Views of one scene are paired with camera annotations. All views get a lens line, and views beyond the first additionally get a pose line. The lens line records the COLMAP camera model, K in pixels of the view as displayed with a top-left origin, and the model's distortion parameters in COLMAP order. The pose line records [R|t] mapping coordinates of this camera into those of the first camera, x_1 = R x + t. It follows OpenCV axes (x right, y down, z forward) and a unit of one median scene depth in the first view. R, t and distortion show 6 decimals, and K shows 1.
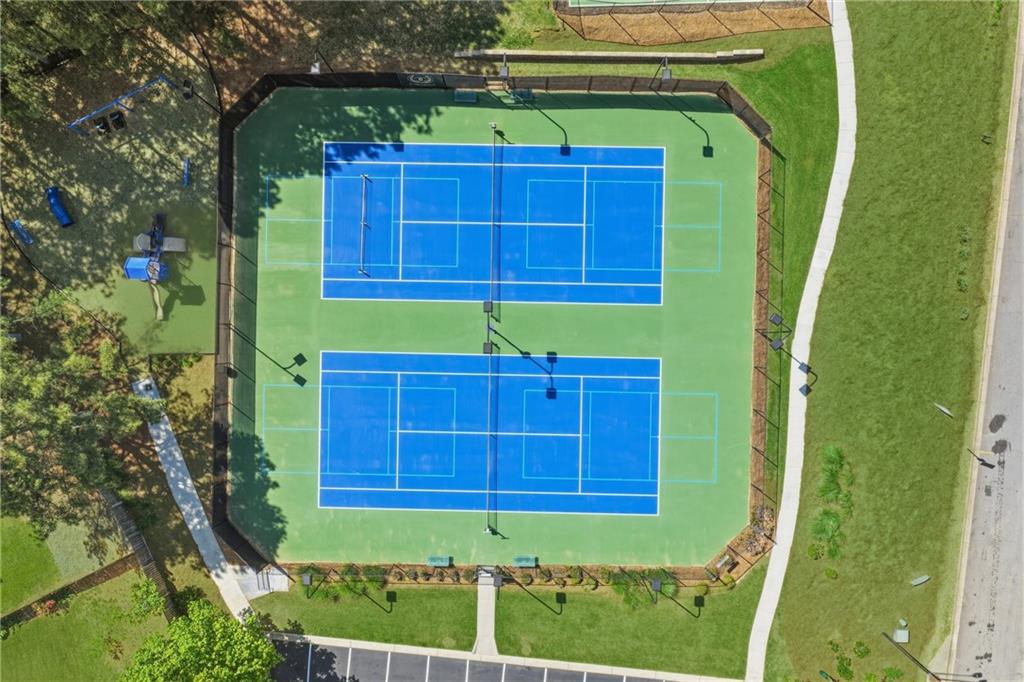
lens RADIAL K [[850.2, 0, 512.0], [0, 850.2, 341.0], [0, 0, 1]] dist [-0.001237, 0.015281]
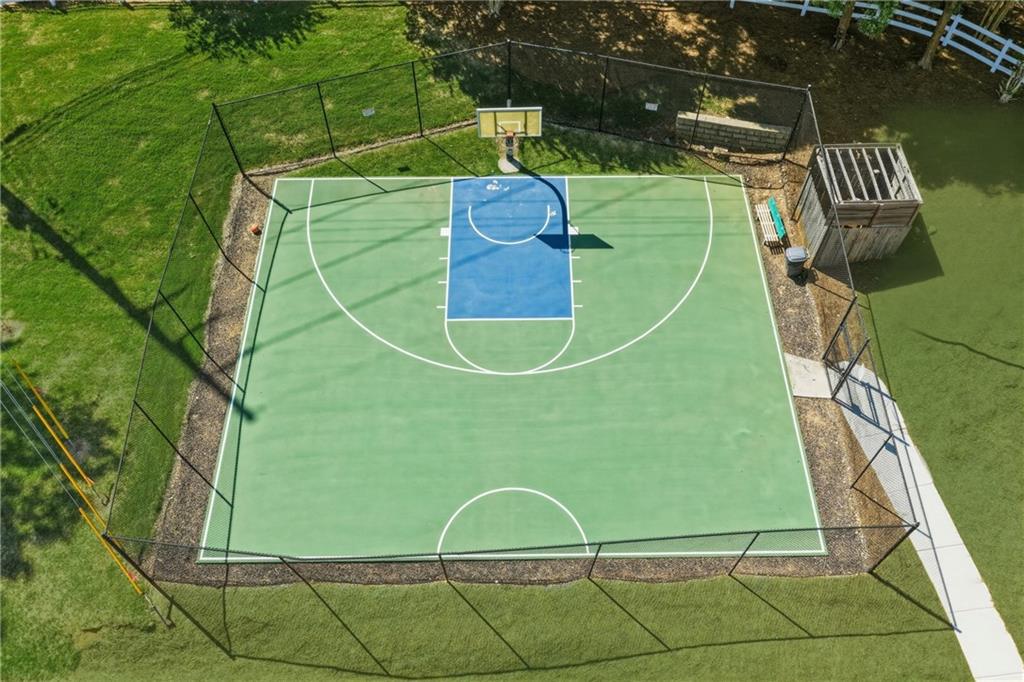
lens RADIAL K [[850.2, 0, 512.0], [0, 850.2, 341.0], [0, 0, 1]] dist [-0.001237, 0.015281]
pose [[0.999751, 0.017089, 0.014377, 0.191262], [-0.006015, 0.826052, -0.563561, -0.270024], [-0.021507, 0.563334, 0.825949, 0.653100]]
